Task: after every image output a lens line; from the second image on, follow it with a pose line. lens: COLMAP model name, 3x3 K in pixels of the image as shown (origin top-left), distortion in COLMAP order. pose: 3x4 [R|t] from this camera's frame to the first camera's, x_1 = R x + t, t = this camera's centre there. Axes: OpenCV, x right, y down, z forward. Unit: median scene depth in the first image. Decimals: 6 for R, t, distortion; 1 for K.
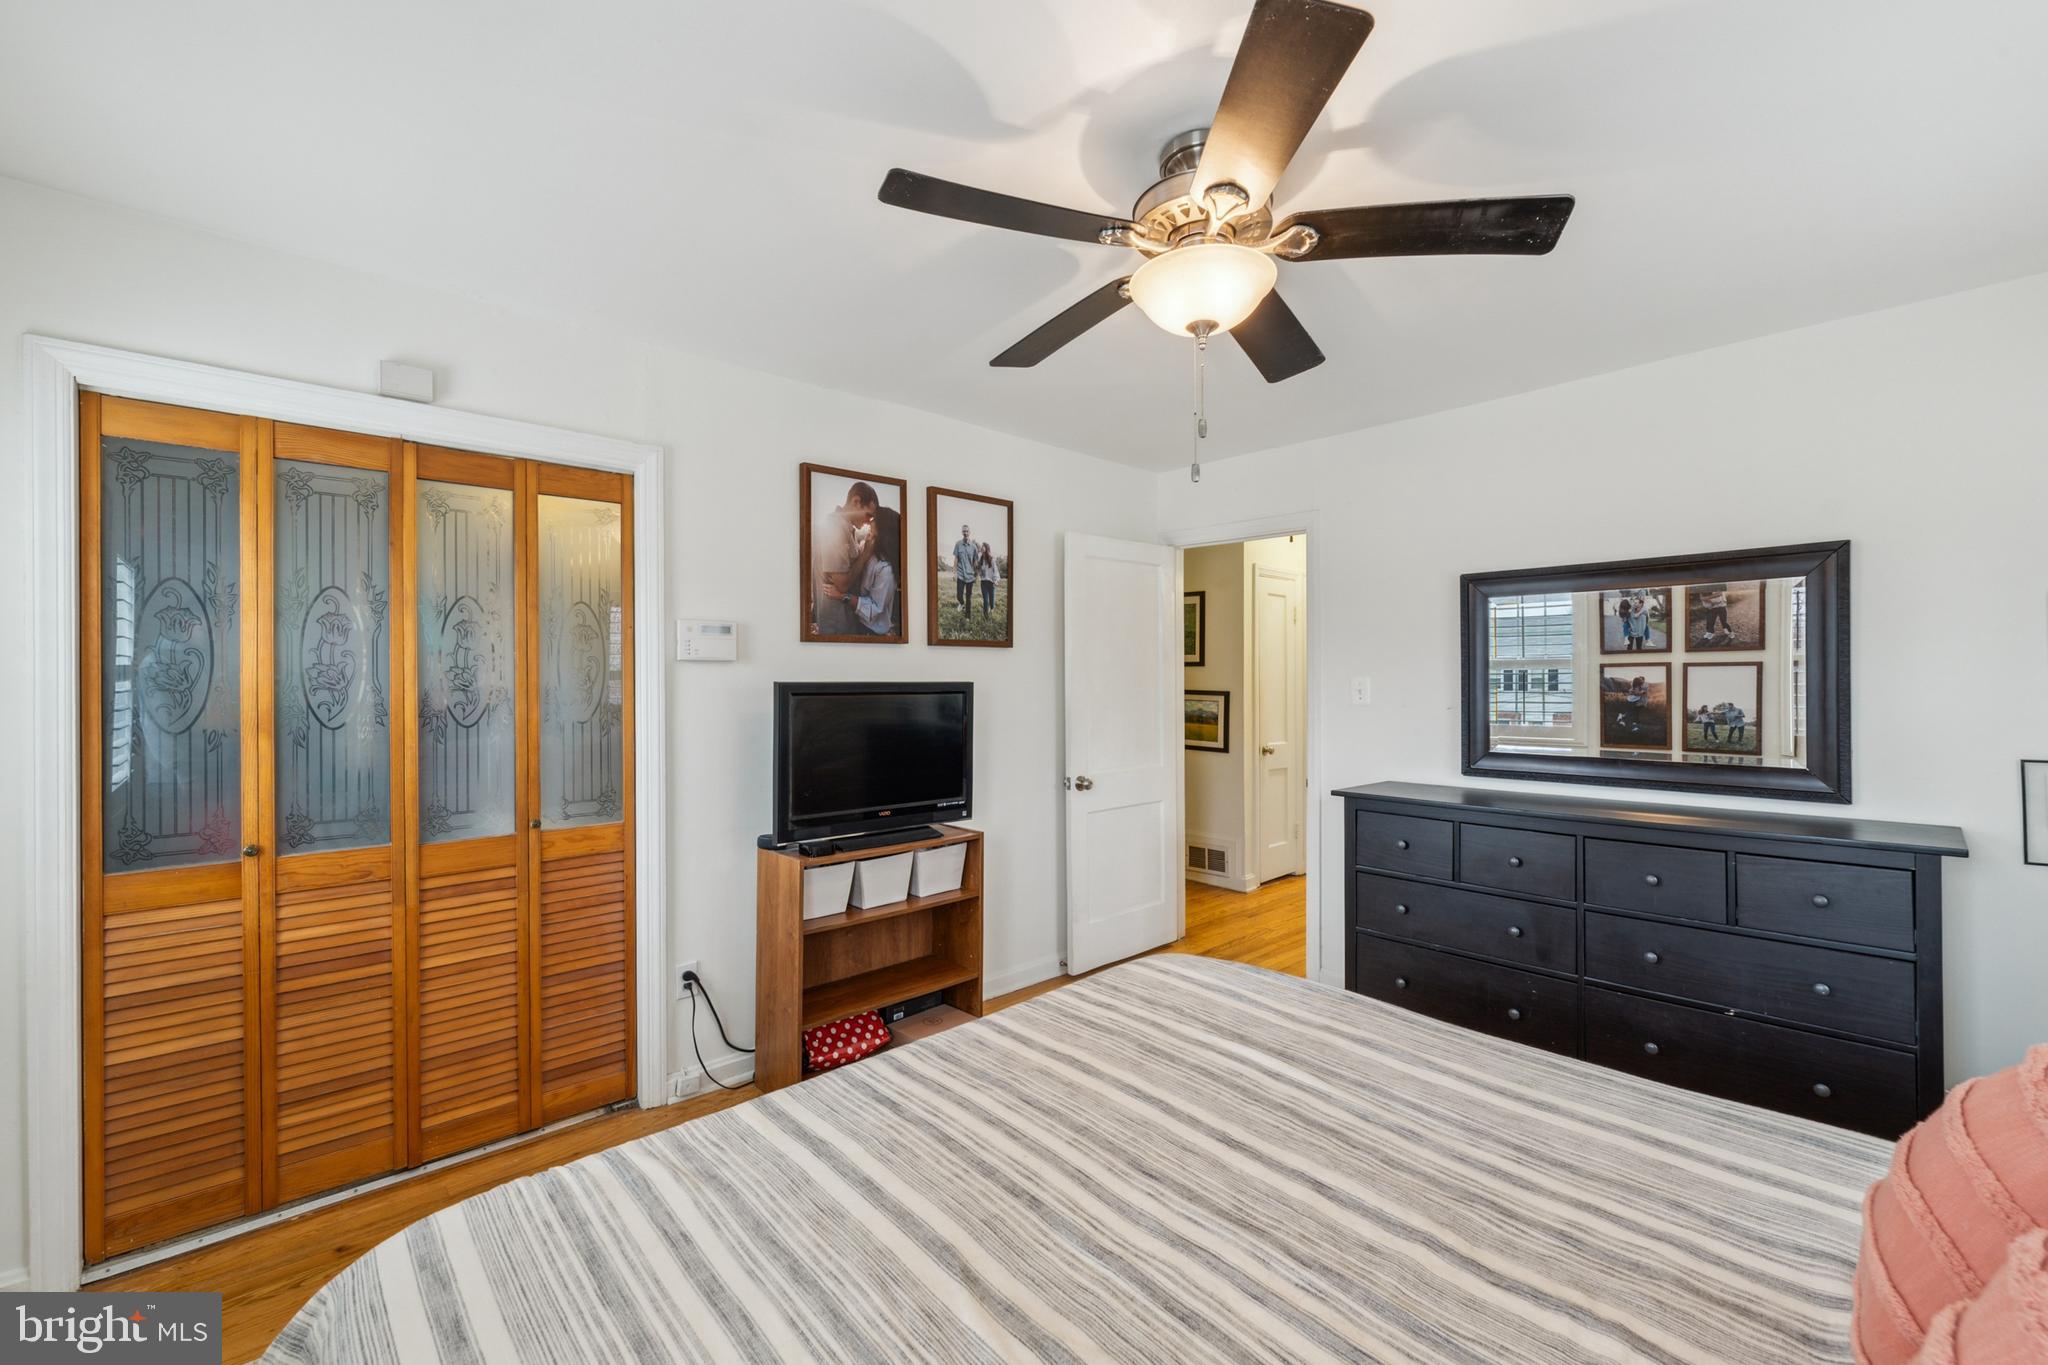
lens RADIAL K [[835.8, 0, 1025.5], [0, 835.8, 686.5], [0, 0, 1]] dist [0.000989, -0.001486]
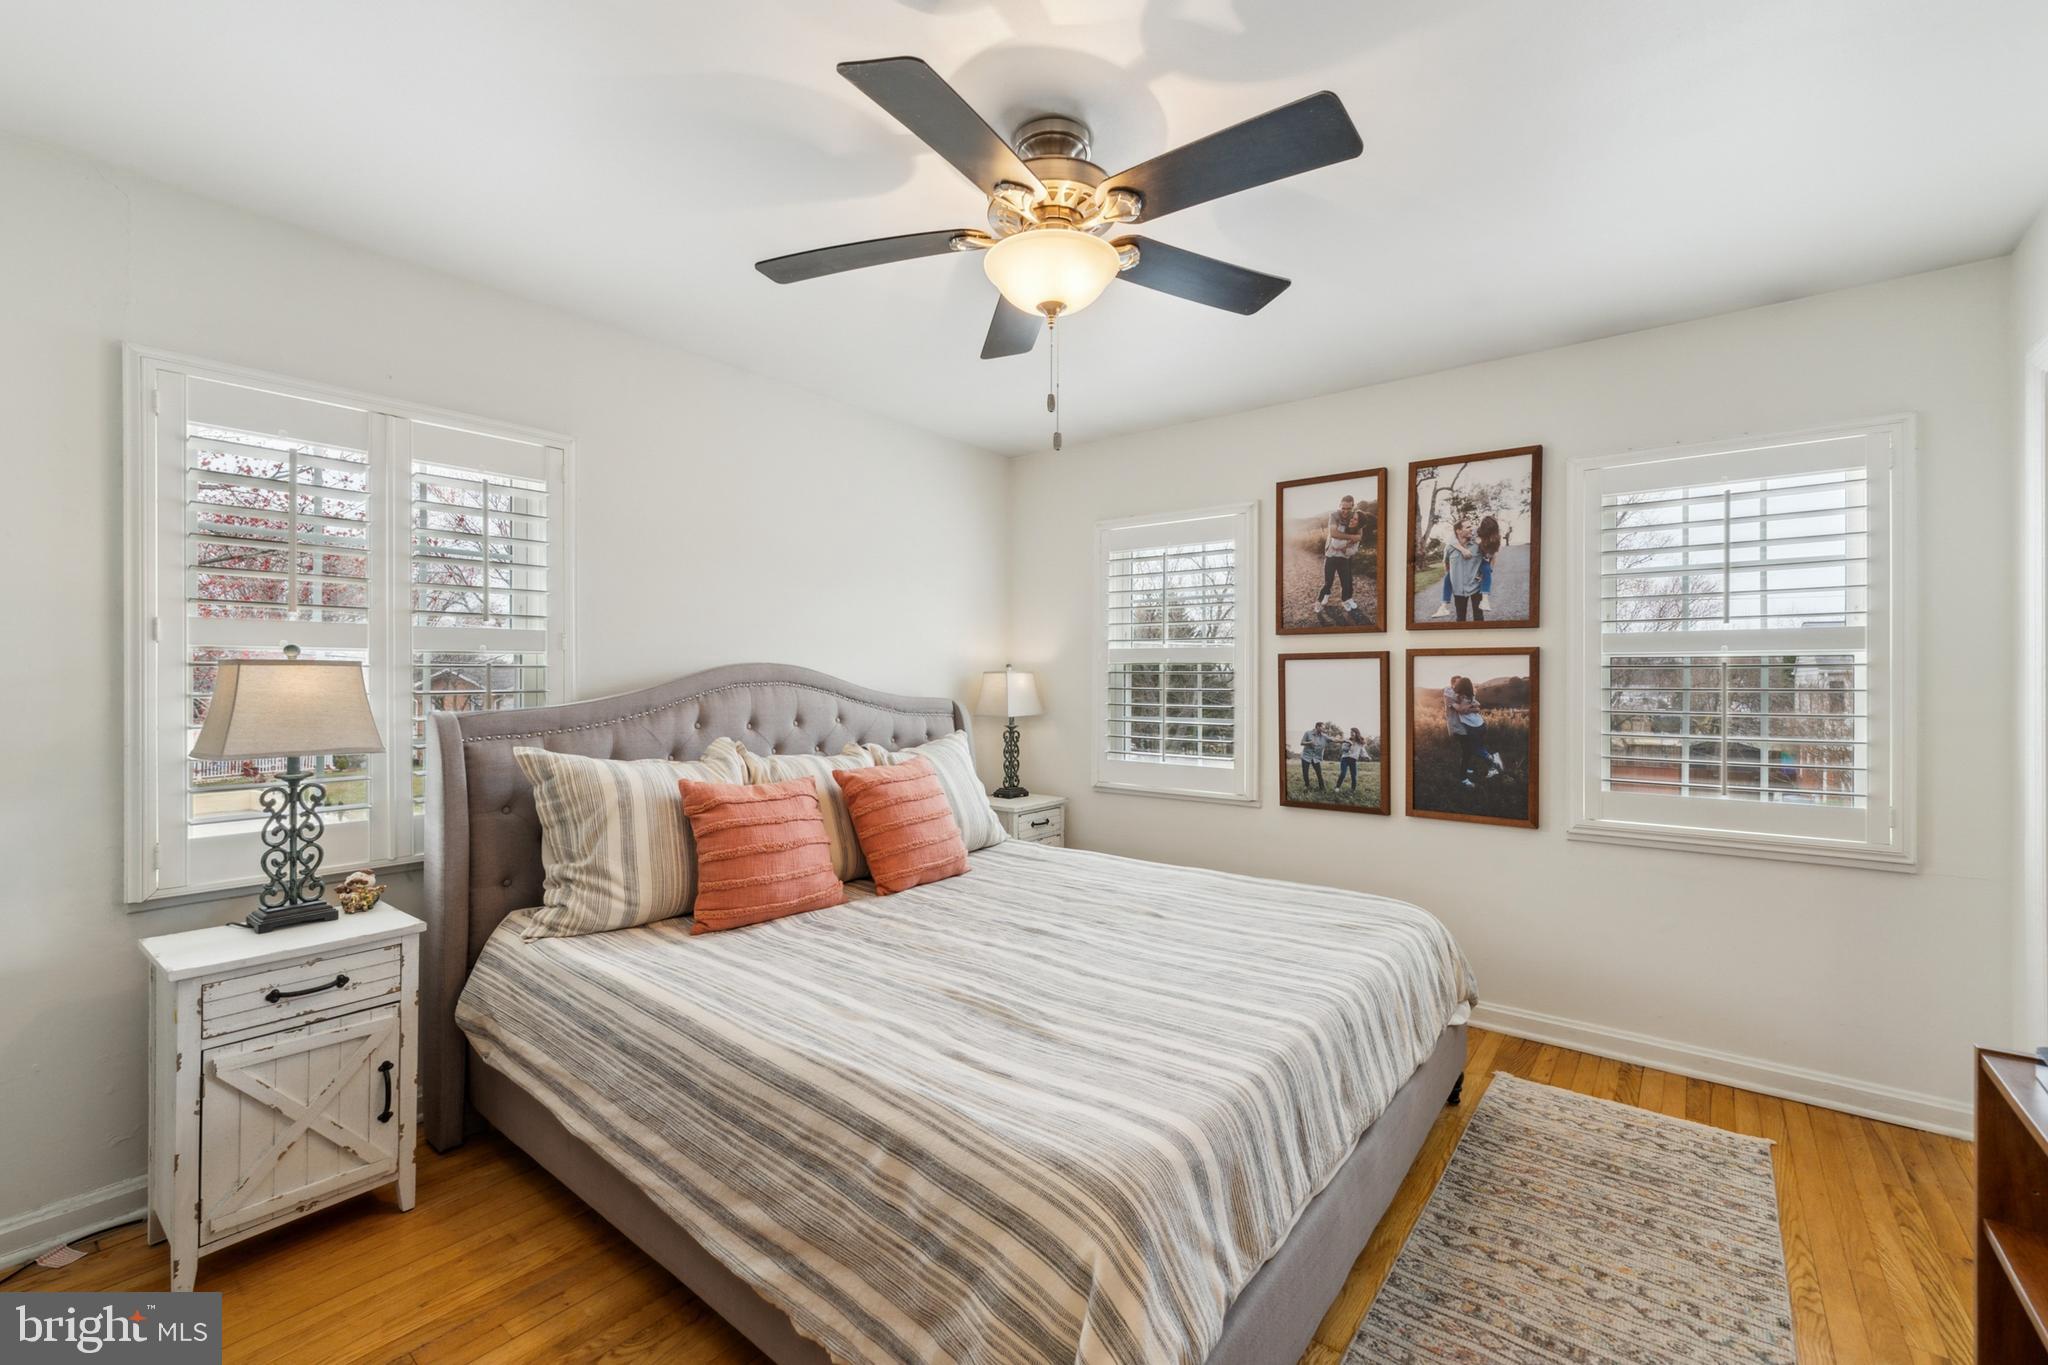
lens RADIAL K [[835.8, 0, 1020.5], [0, 835.8, 681.4], [0, 0, 1]] dist [0.000989, -0.001486]
pose [[-0.988865, -0.005496, -0.148711, 0.473362], [-0.006441, 0.999962, 0.005876, 0.044101], [0.148673, 0.006769, -0.988863, 2.352381]]
